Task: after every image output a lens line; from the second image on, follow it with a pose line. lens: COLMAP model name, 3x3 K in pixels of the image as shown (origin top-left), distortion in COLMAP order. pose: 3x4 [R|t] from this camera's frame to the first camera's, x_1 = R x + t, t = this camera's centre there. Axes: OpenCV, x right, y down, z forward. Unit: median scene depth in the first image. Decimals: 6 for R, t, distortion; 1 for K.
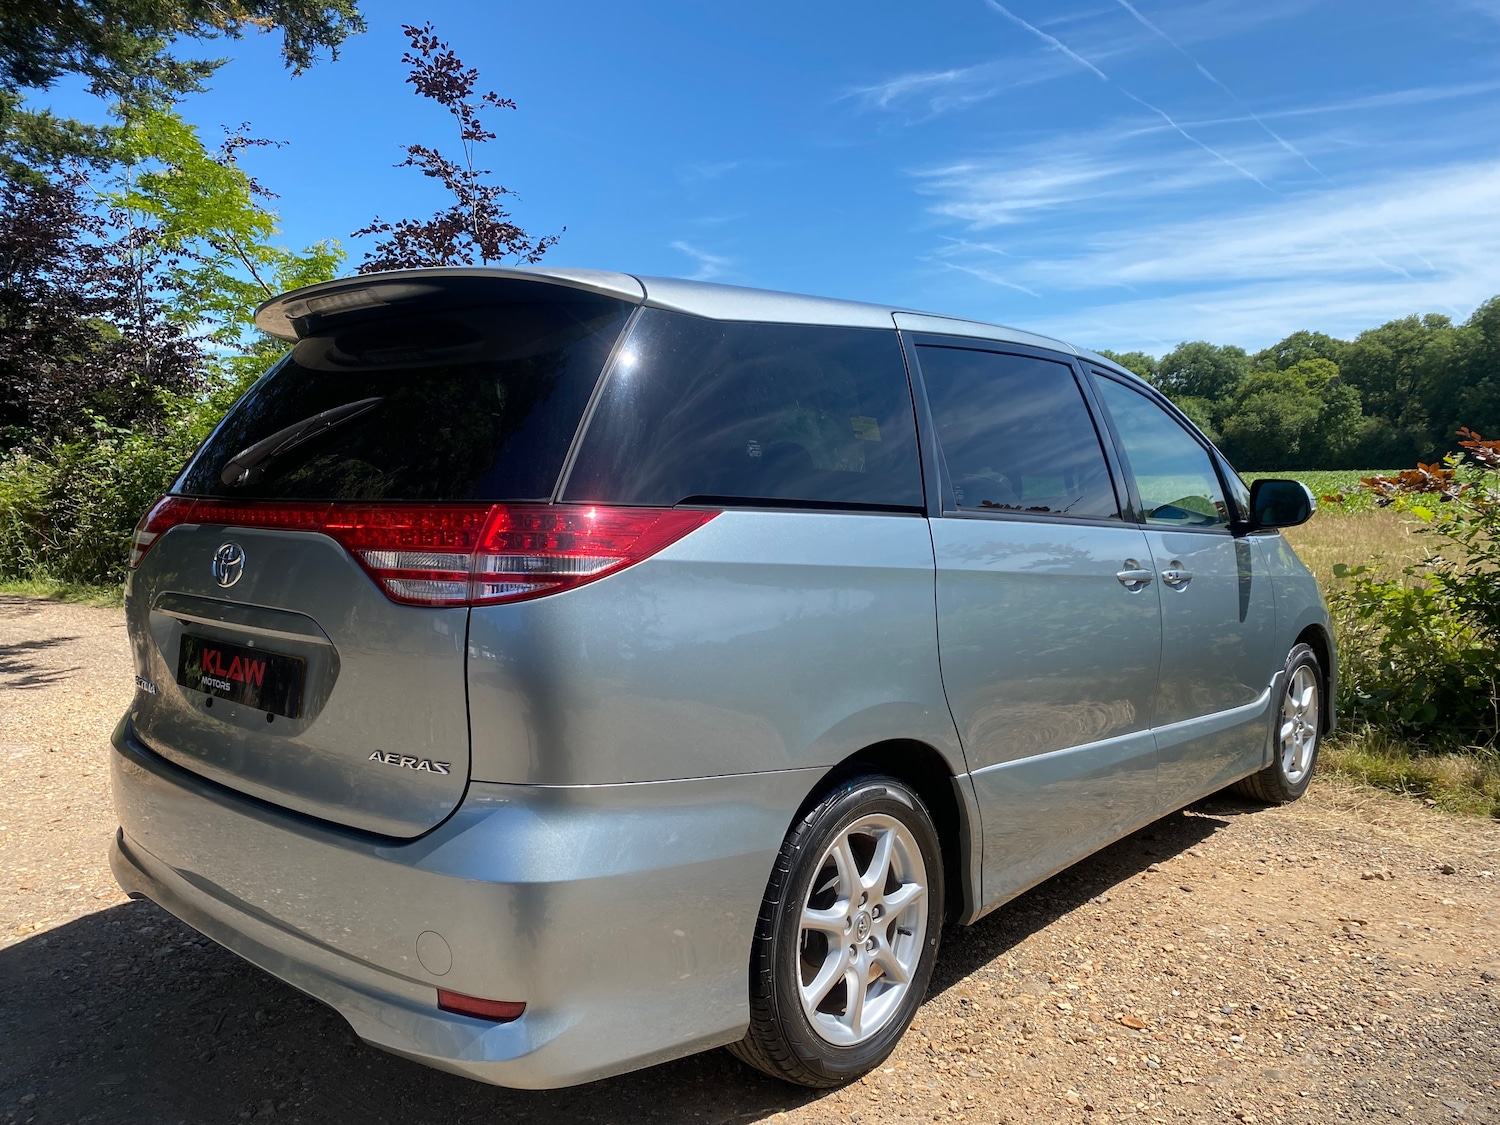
lens RADIAL K [[1165.3, 0, 756.5], [0, 1165.3, 564.2], [0, 0, 1]] dist [0.006065, 0.000300]
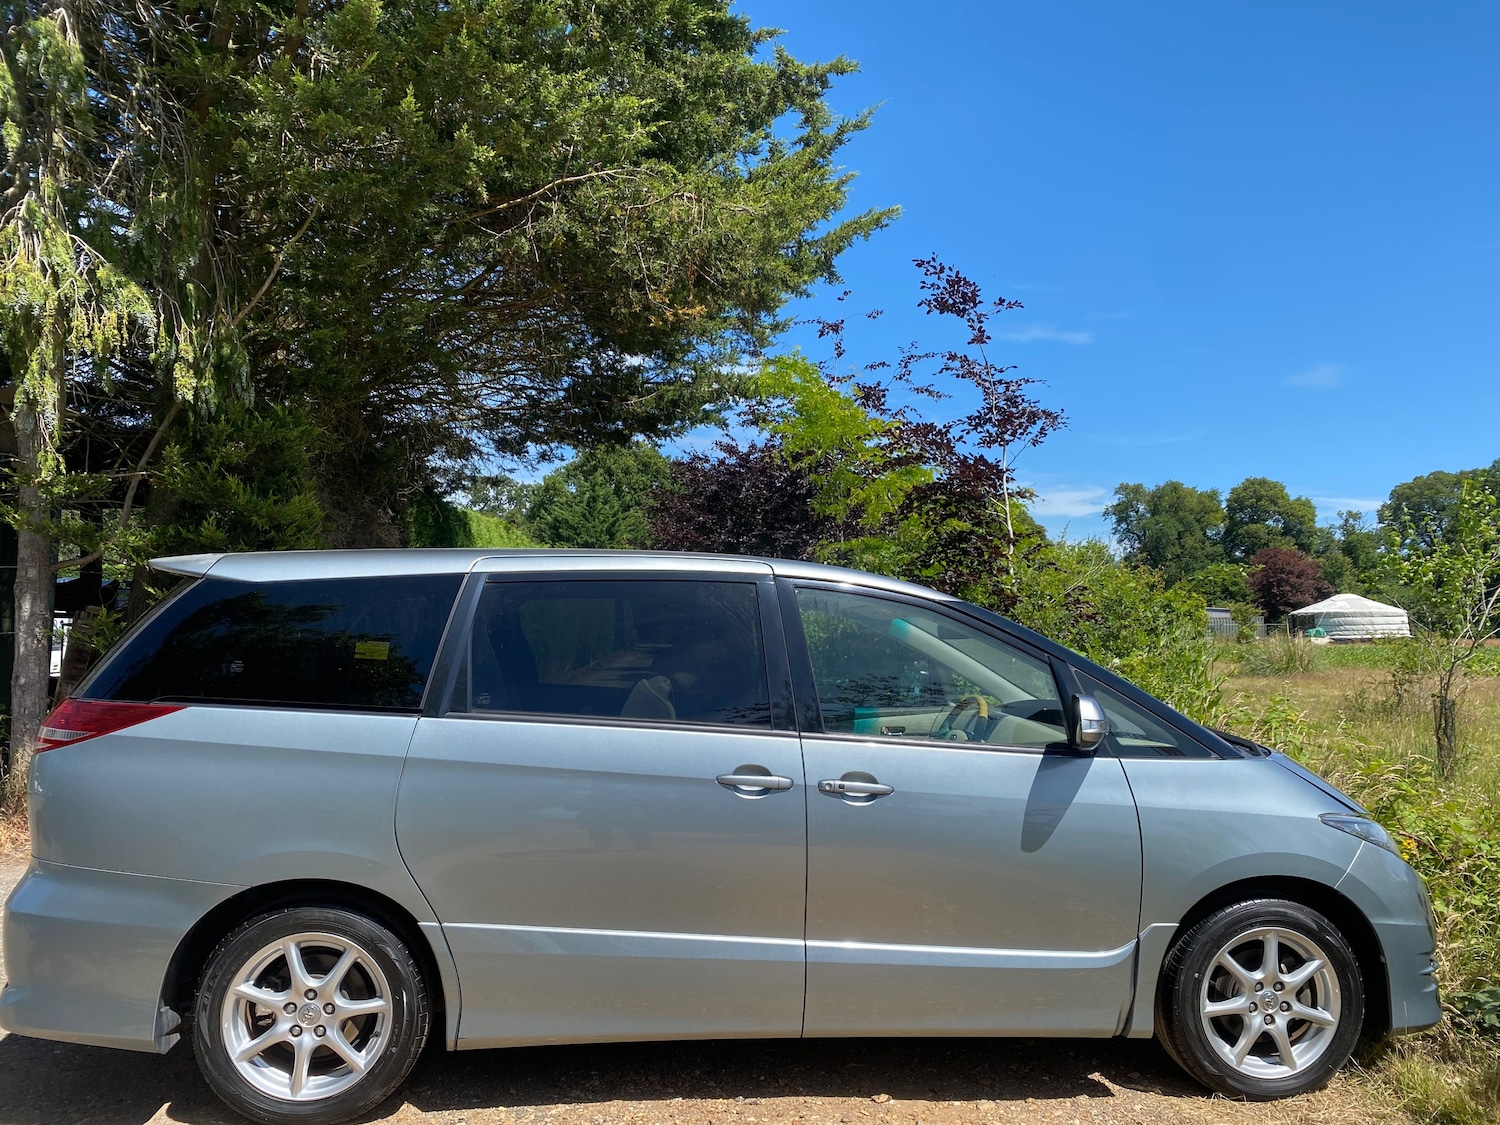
lens RADIAL K [[1151.2, 0, 743.9], [0, 1151.2, 593.9], [0, 0, 1]] dist [0.003672, 0.003763]
pose [[0.742344, -0.009766, -0.669948, 0.322879], [-0.061153, 0.994733, -0.082262, -0.023693], [0.667223, 0.102036, 0.737836, 0.068119]]
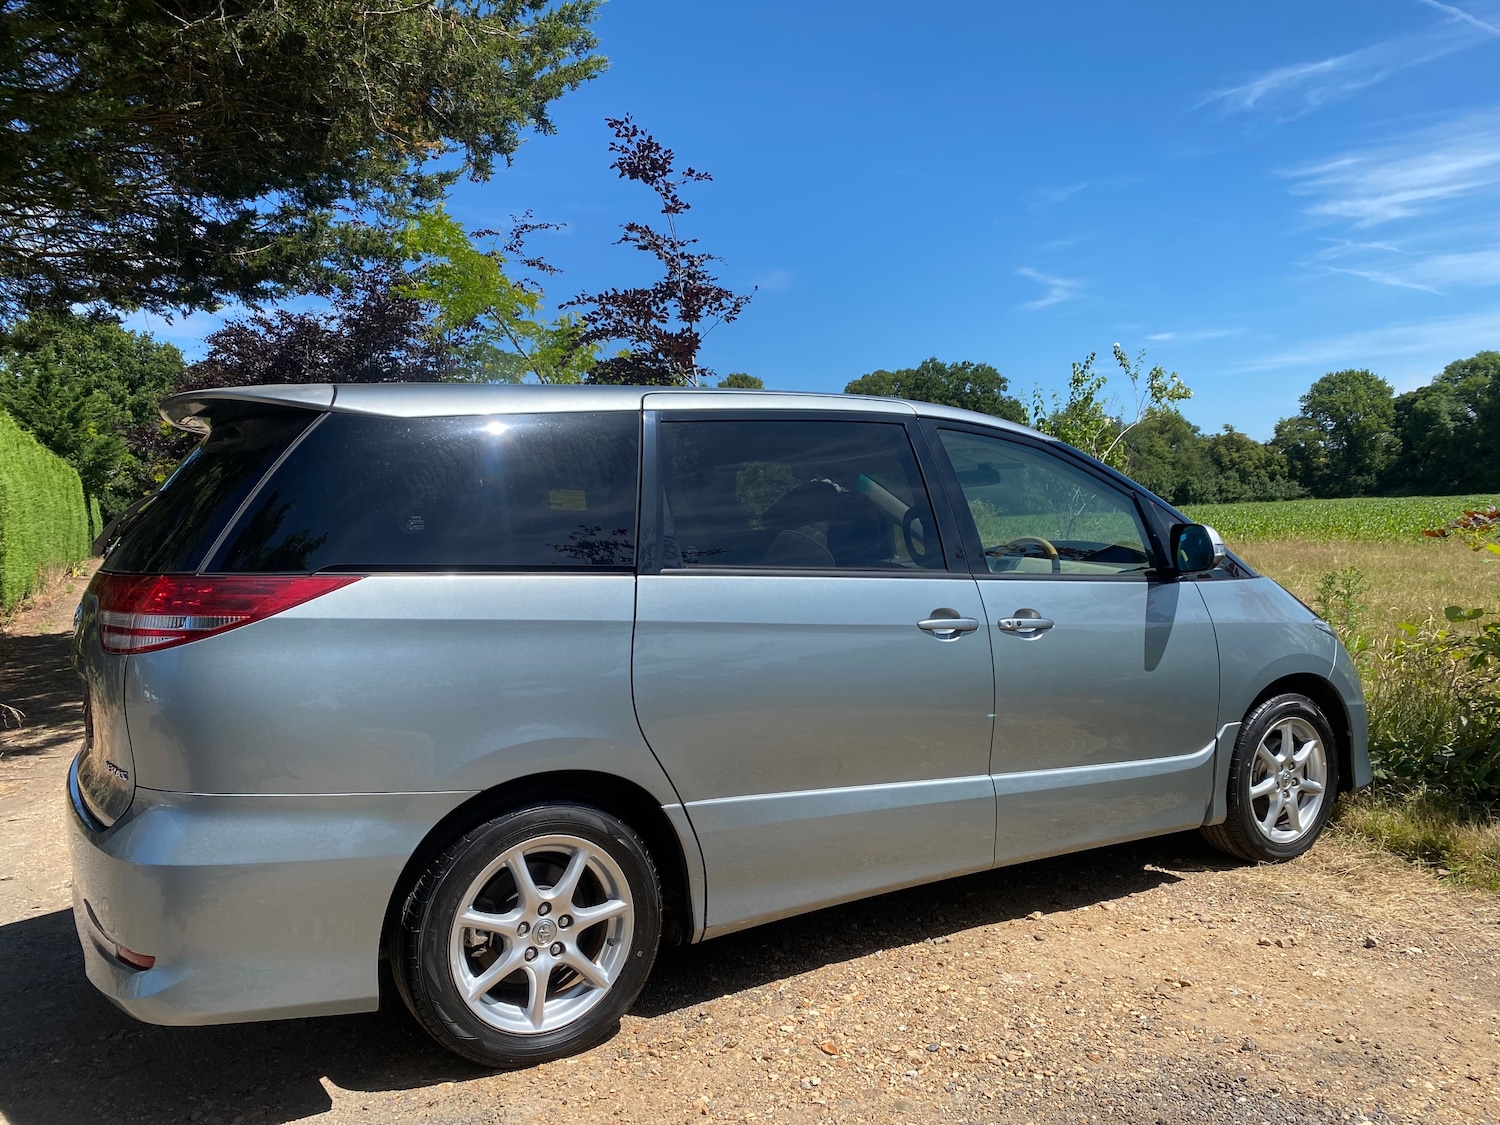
lens RADIAL K [[1165.3, 0, 756.5], [0, 1165.3, 564.2], [0, 0, 1]] dist [0.006065, 0.000300]
pose [[0.956803, -0.009822, -0.290570, 0.146917], [0.001520, 0.999585, -0.028782, -0.004595], [0.290732, 0.027097, 0.956421, -0.012232]]
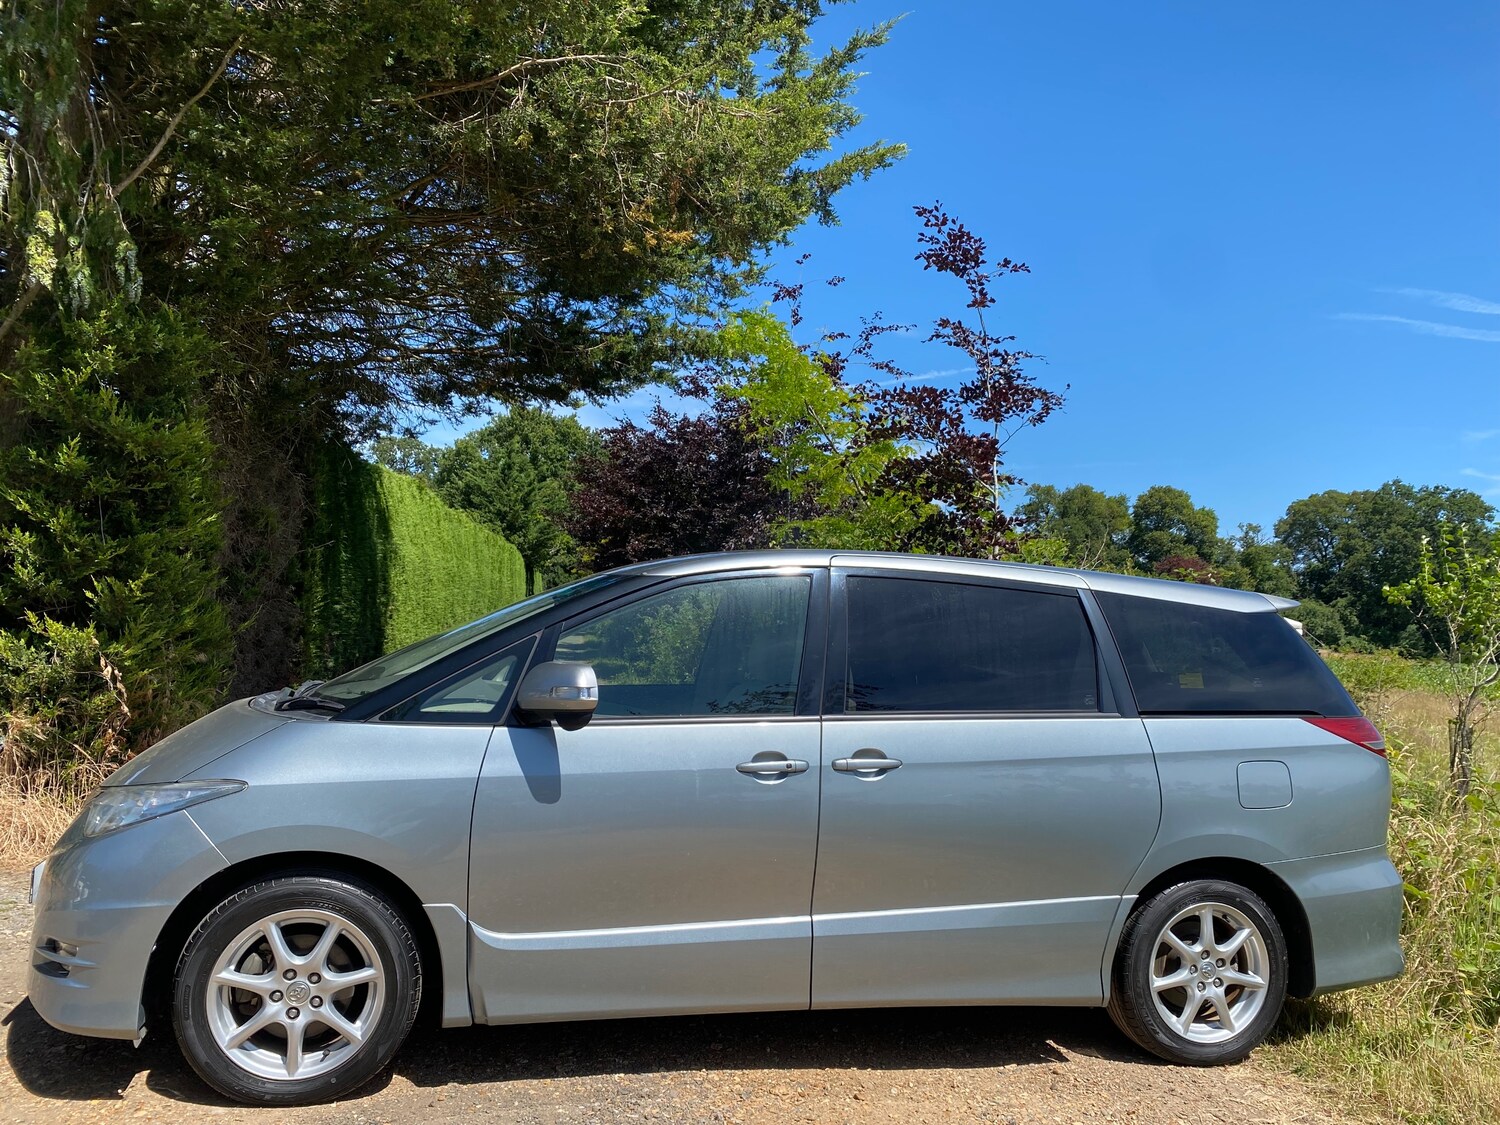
lens RADIAL K [[1156.4, 0, 752.2], [0, 1156.4, 567.8], [0, 0, 1]] dist [0.013048, -0.010300]
pose [[0.796862, 0.026892, -0.603563, 0.203580], [-0.106340, 0.989655, -0.096302, -0.029232], [0.594730, 0.140922, 0.791478, 0.136797]]
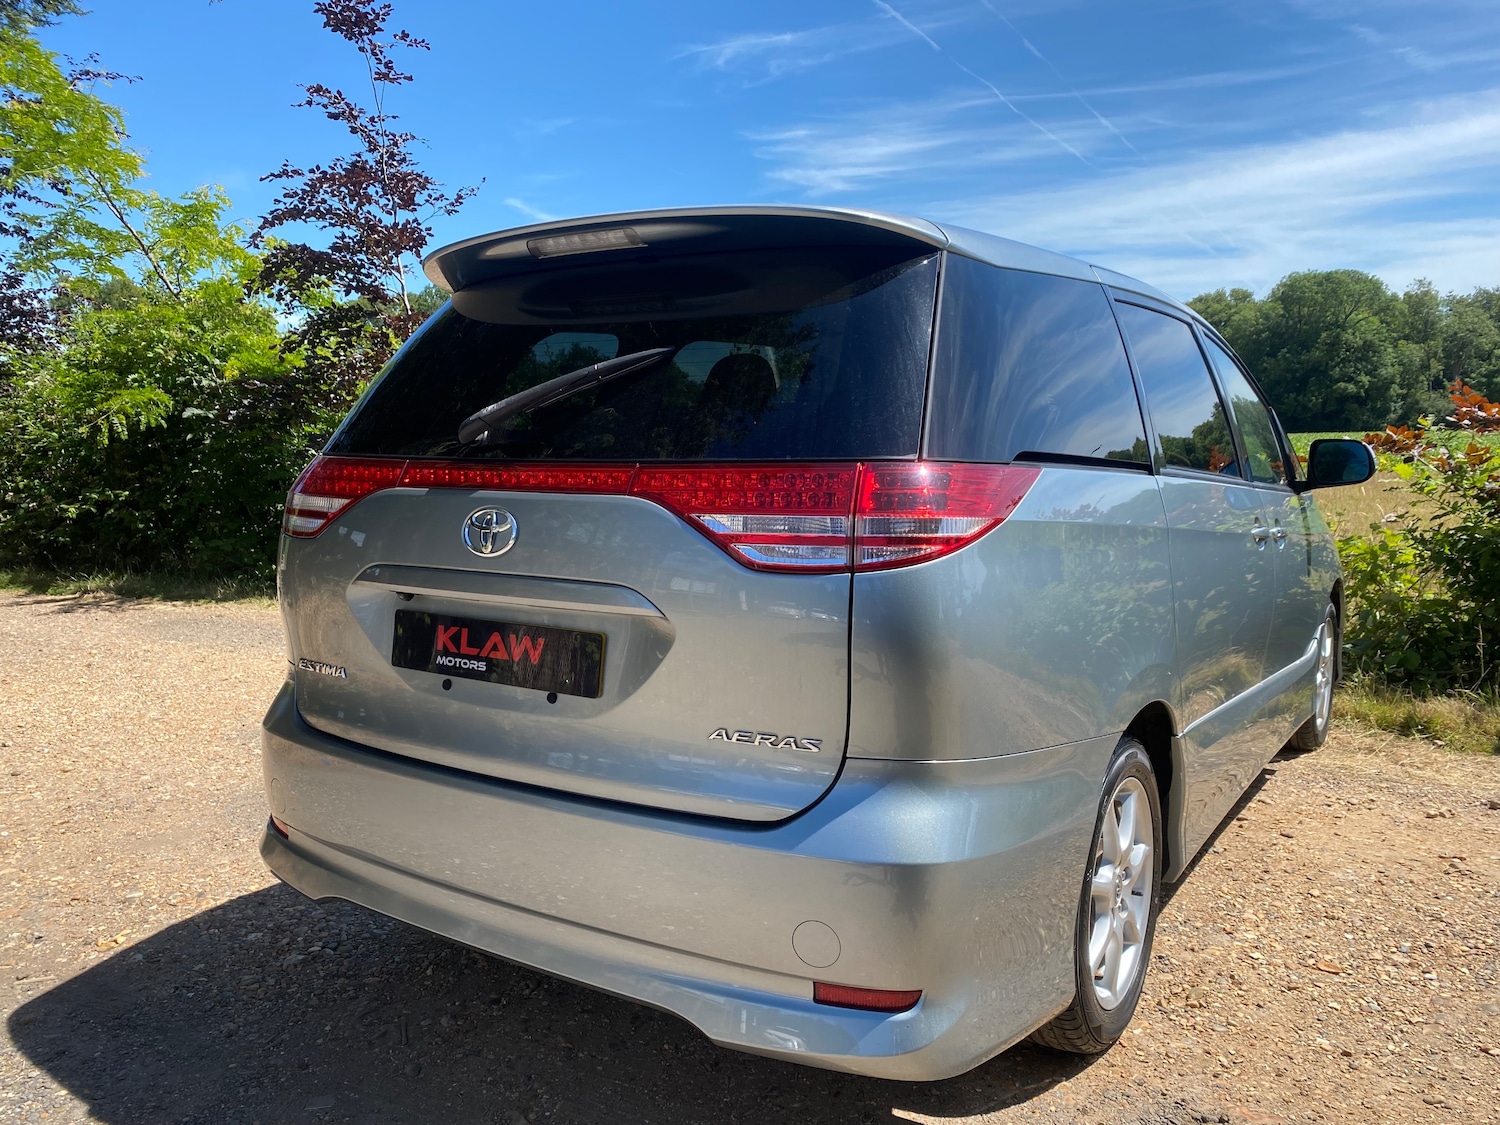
lens RADIAL K [[1168.3, 0, 766.1], [0, 1168.3, 561.9], [0, 0, 1]] dist [0.006301, 0.003532]
pose [[0.990081, -0.017078, 0.139457, -0.077761], [0.013282, 0.999517, 0.028110, 0.000219], [-0.139869, -0.025979, 0.989829, 0.014982]]
